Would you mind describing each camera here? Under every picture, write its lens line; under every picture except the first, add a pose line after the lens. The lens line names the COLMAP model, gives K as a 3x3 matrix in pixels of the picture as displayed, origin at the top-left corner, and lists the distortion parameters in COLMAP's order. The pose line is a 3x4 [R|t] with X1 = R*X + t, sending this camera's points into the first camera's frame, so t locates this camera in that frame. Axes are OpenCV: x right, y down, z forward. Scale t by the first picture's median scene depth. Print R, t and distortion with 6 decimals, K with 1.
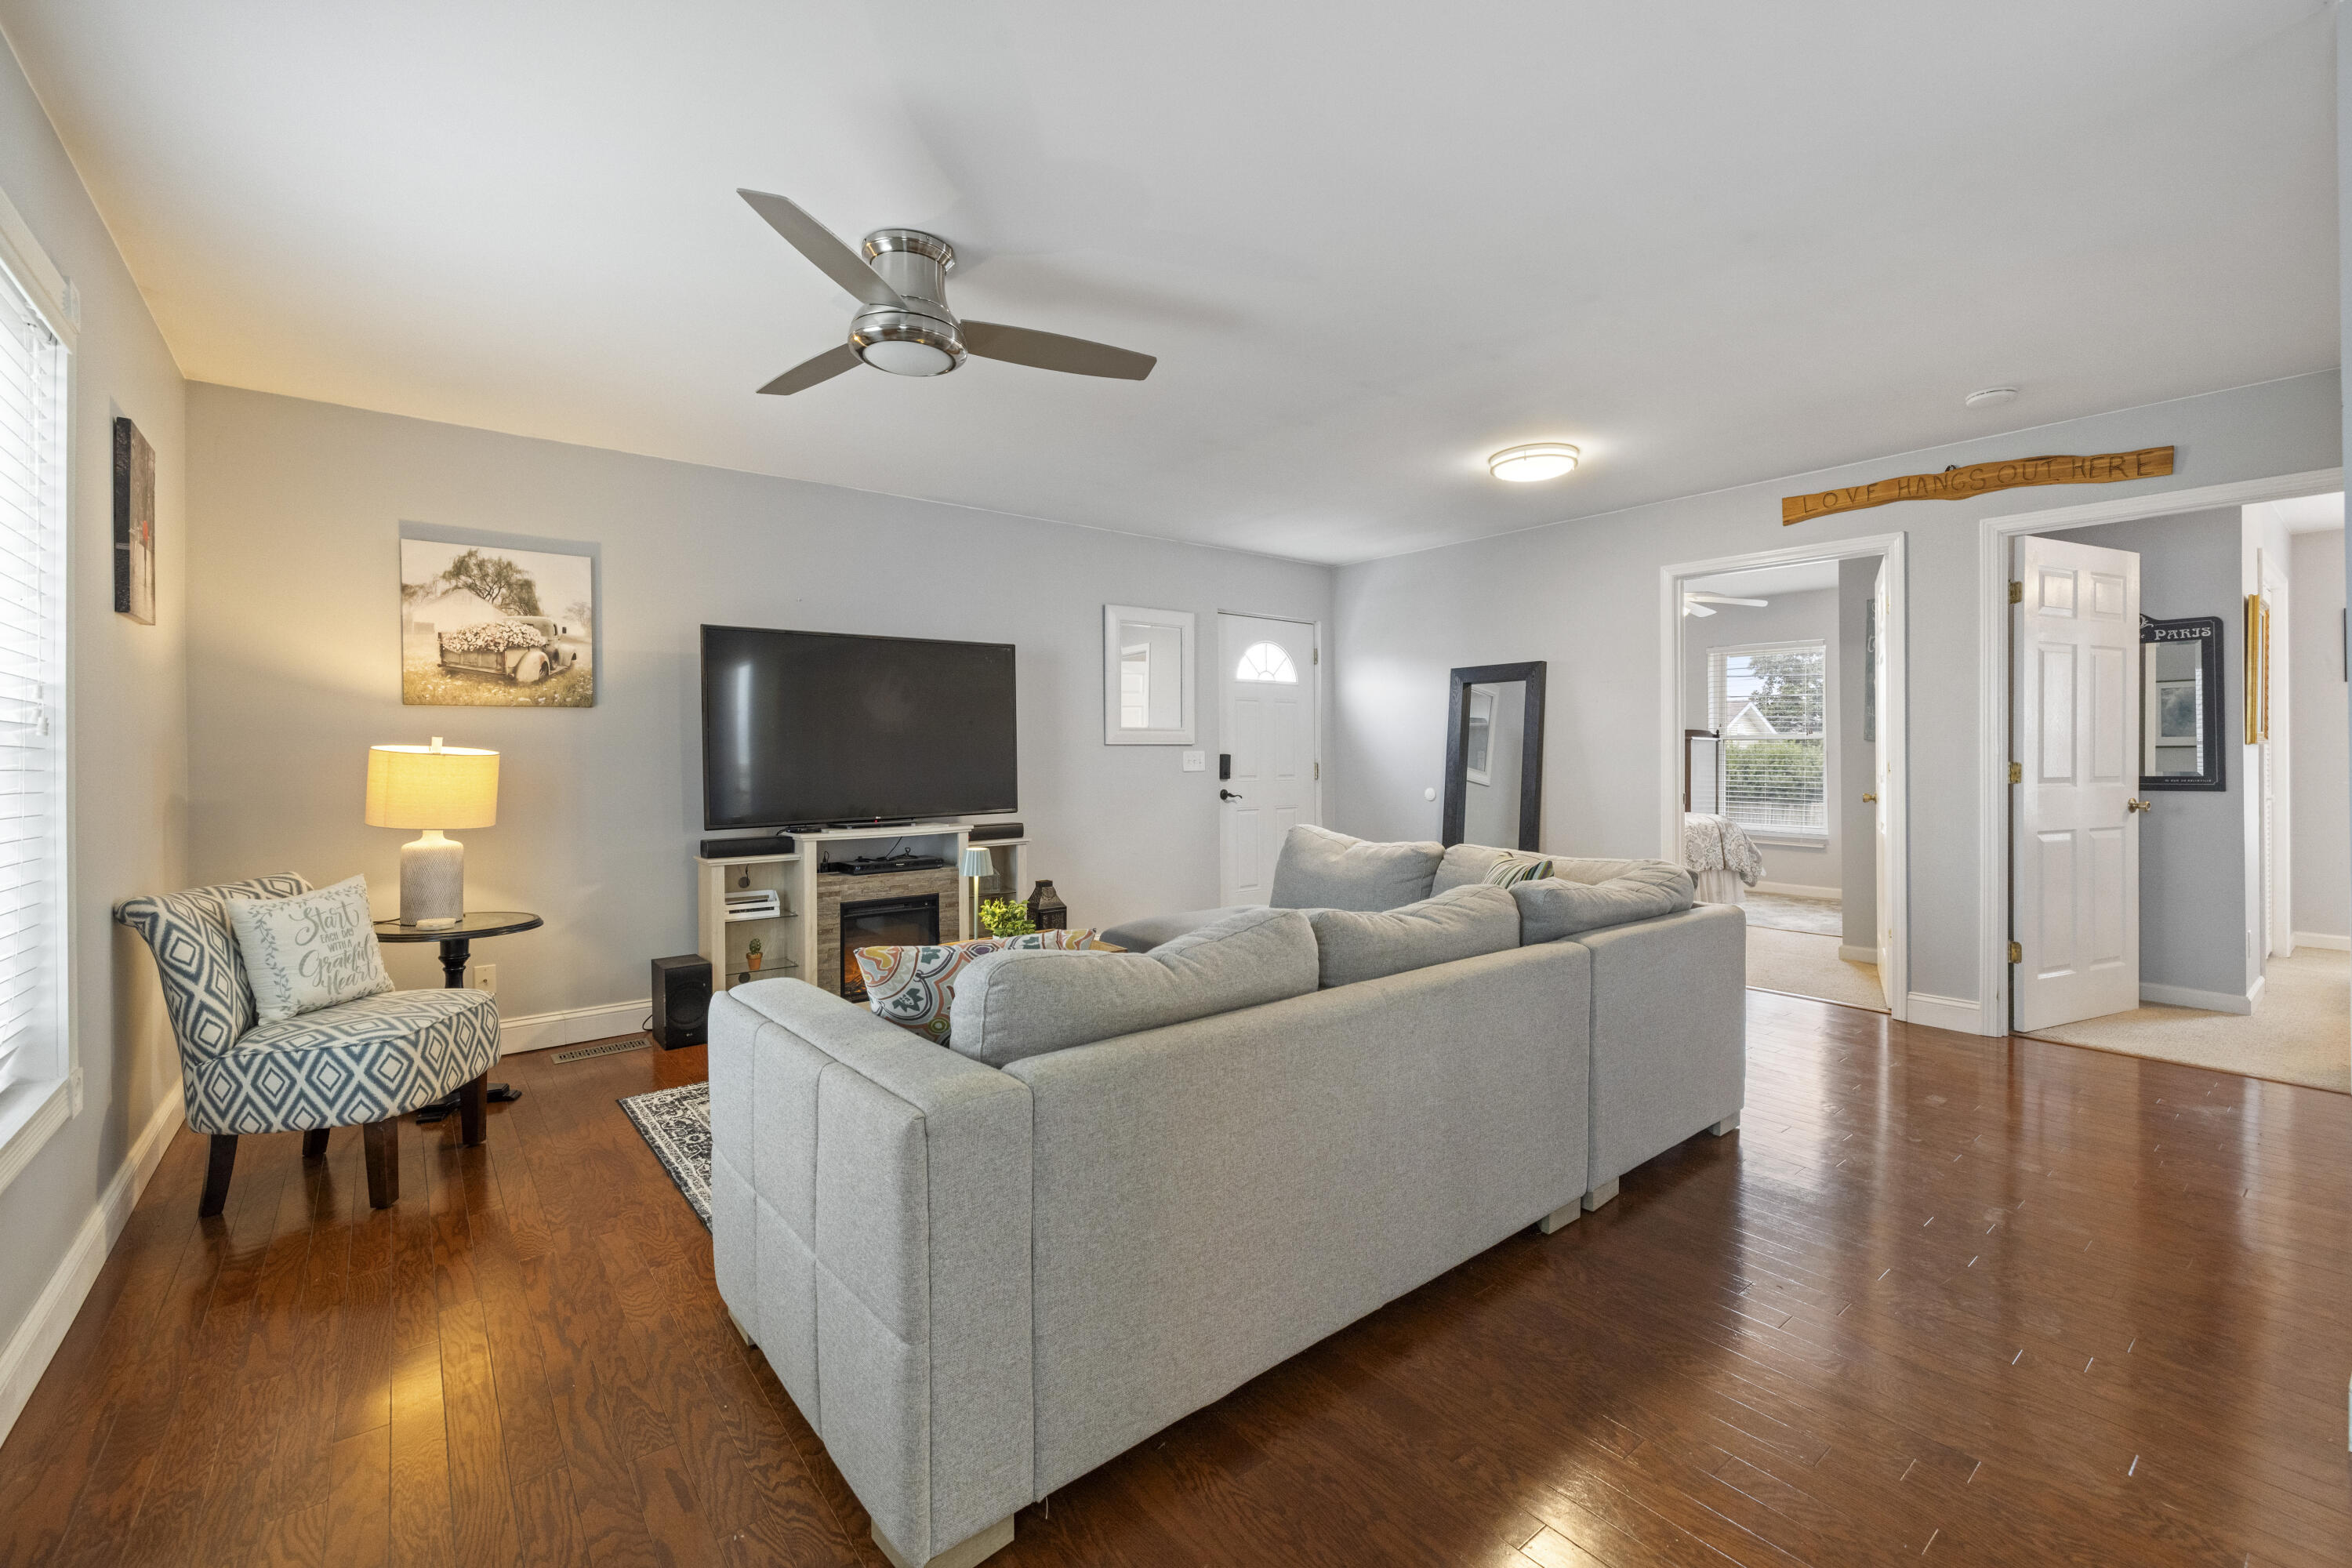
lens RADIAL K [[1001.1, 0, 1173.9], [0, 1001.1, 770.4], [0, 0, 1]] dist [0.005040, -0.001617]
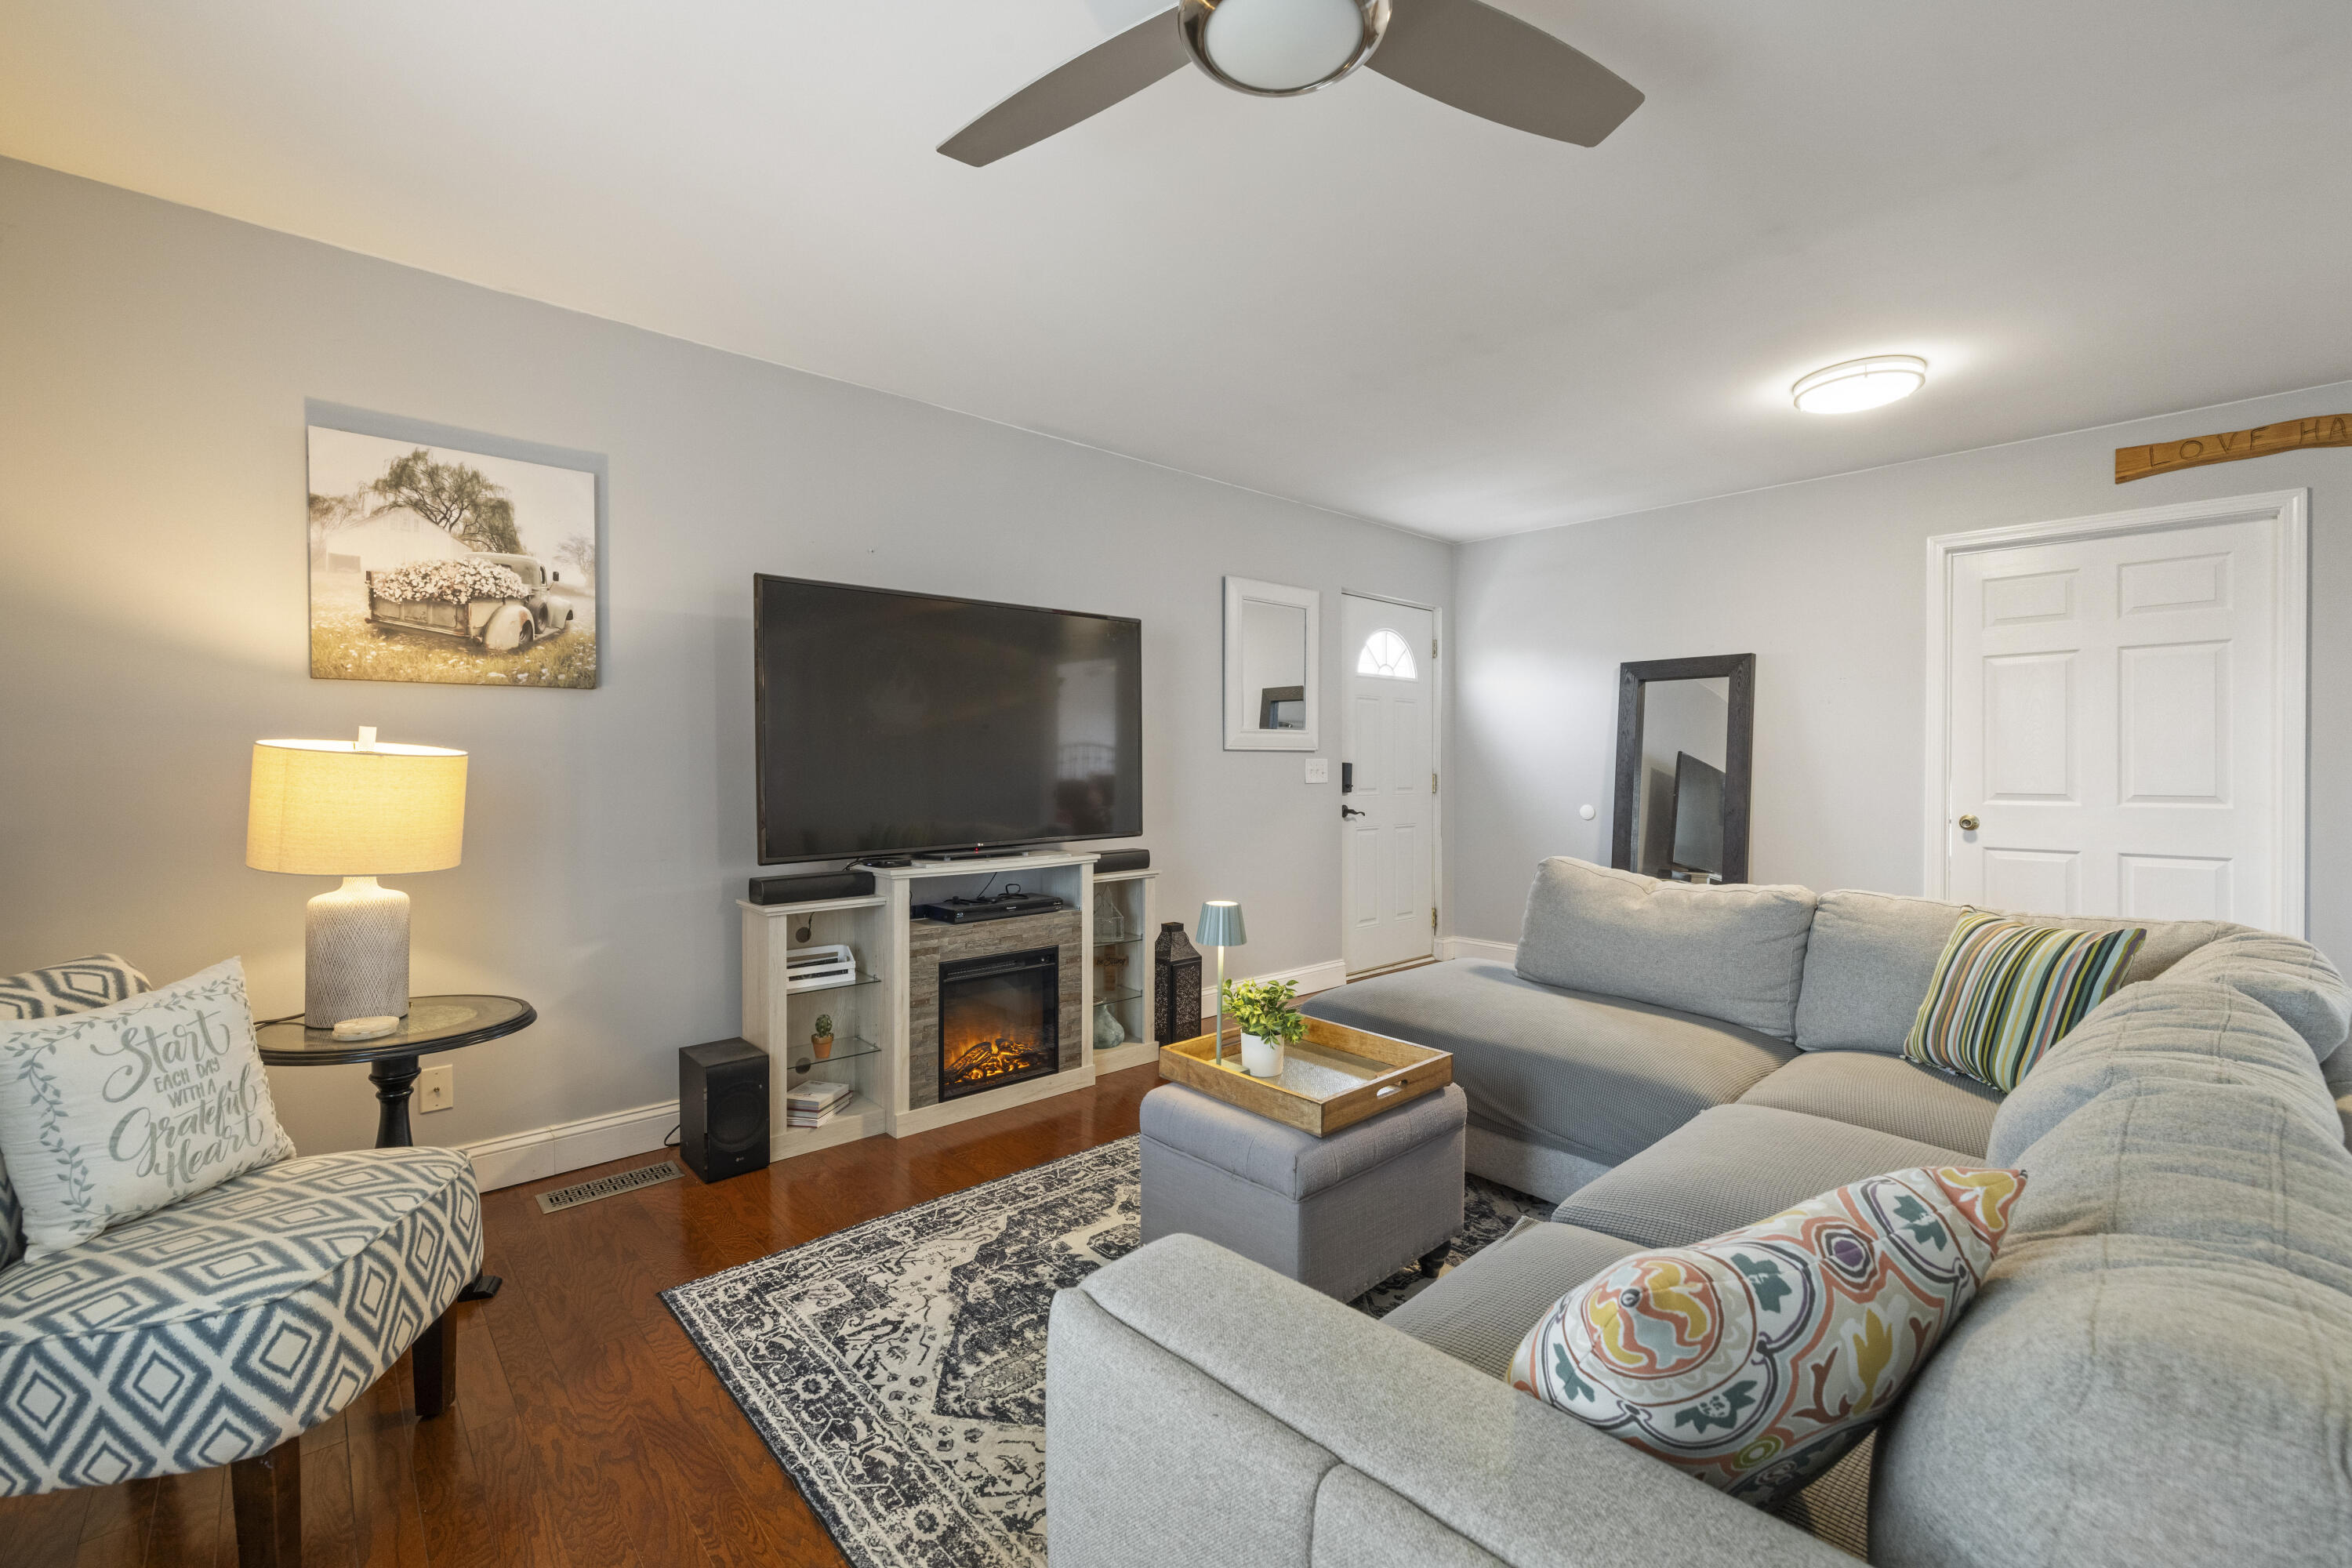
lens RADIAL K [[1001.1, 0, 1180.4], [0, 1001.1, 781.6], [0, 0, 1]] dist [0.005040, -0.001617]
pose [[0.998087, 0.006128, 0.061517, -0.226758], [-0.006300, 0.999977, 0.002598, -0.002997], [-0.061499, -0.002980, 0.998103, 0.292111]]
